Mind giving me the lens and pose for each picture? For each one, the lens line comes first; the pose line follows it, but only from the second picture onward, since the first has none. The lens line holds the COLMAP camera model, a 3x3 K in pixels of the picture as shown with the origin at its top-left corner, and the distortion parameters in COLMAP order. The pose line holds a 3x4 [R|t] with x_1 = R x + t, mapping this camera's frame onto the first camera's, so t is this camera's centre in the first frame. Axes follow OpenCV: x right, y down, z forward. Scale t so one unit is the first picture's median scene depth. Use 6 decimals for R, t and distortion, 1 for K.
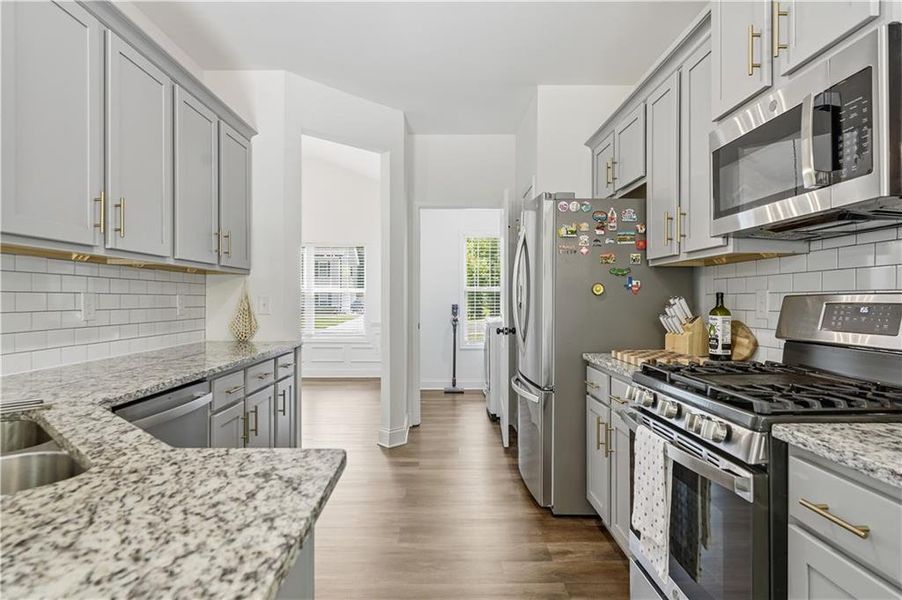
lens RADIAL K [[502.8, 0, 445.6], [0, 502.8, 302.4], [0, 0, 1]] dist [-0.001764, -0.000980]
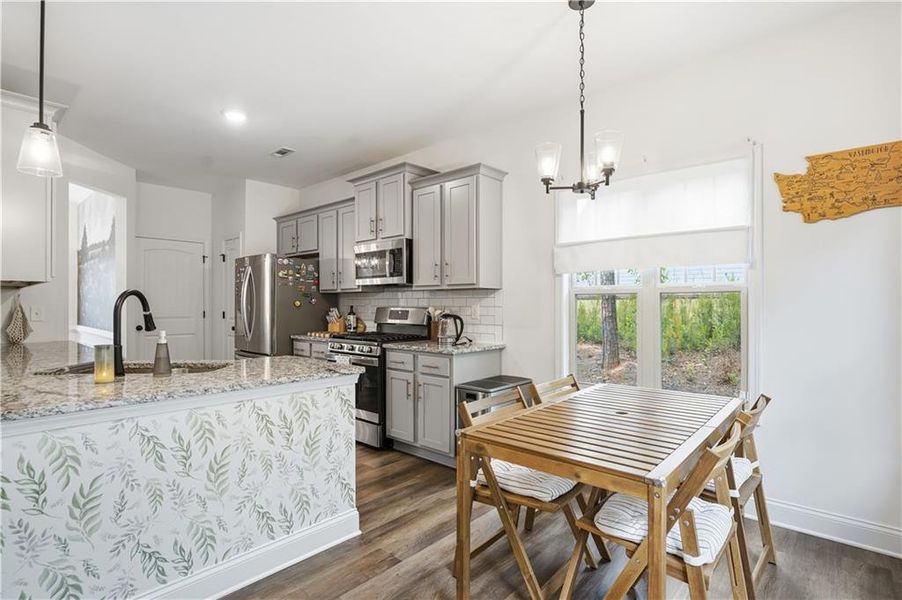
lens RADIAL K [[442.1, 0, 450.0], [0, 442.1, 303.8], [0, 0, 1]] dist [0.000347, -0.000131]
pose [[0.676543, 0.002430, 0.736399, -0.681247], [0.002544, 0.999981, -0.005637, -0.015239], [-0.736399, 0.005687, 0.676524, -0.757976]]
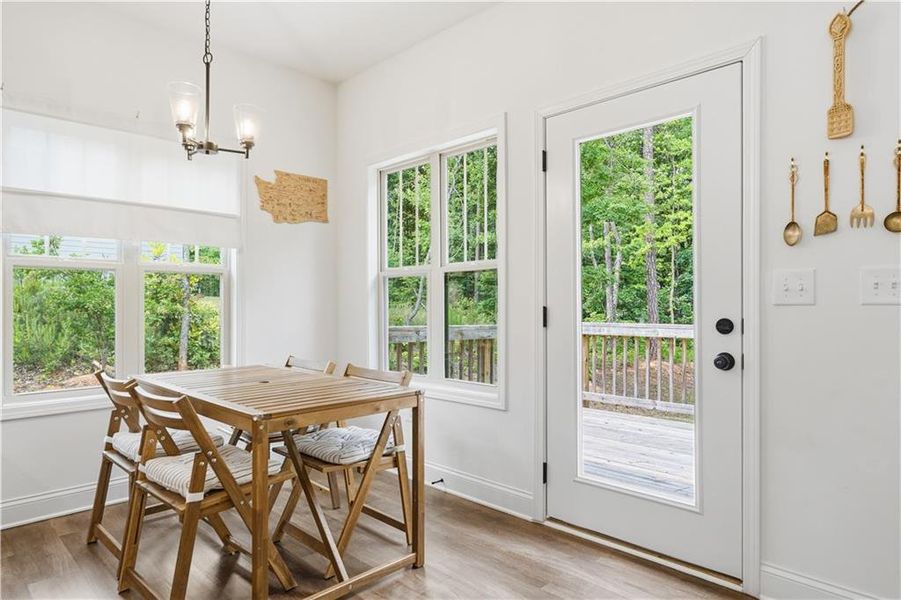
lens RADIAL K [[543.7, 0, 441.7], [0, 543.7, 302.9], [0, 0, 1]] dist [-0.004479, -0.001061]
pose [[-0.689841, -0.000221, 0.723961, -0.854532], [0.001672, 0.999997, 0.001899, 0.026111], [-0.723959, 0.002521, -0.689838, 0.048994]]
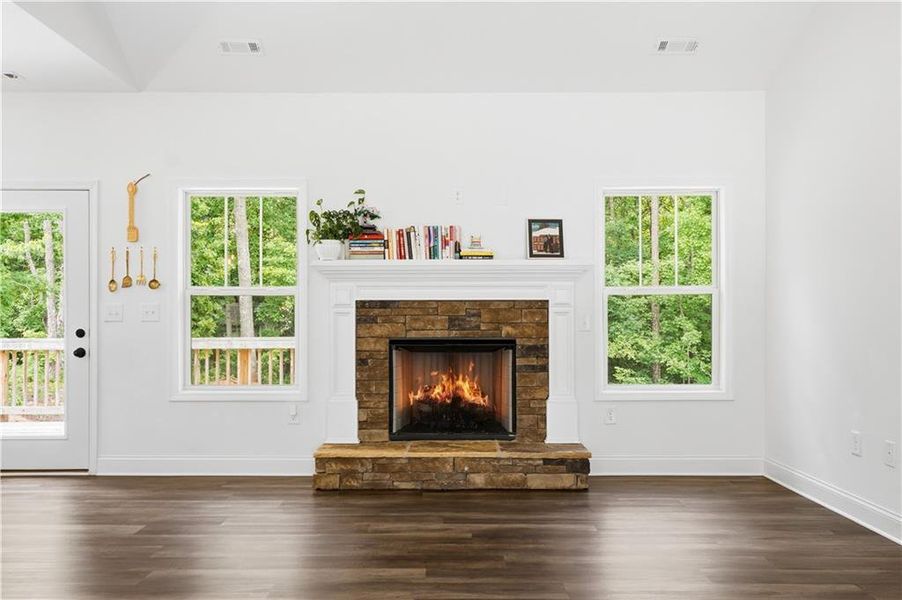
lens RADIAL K [[709.9, 0, 450.6], [0, 709.9, 321.8], [0, 0, 1]] dist [0.023791, 0.002552]
pose [[-0.999910, -0.003098, 0.013017, -1.665777], [-0.002994, 0.999964, 0.007998, 0.011793], [-0.013041, 0.007958, -0.999883, 1.223489]]
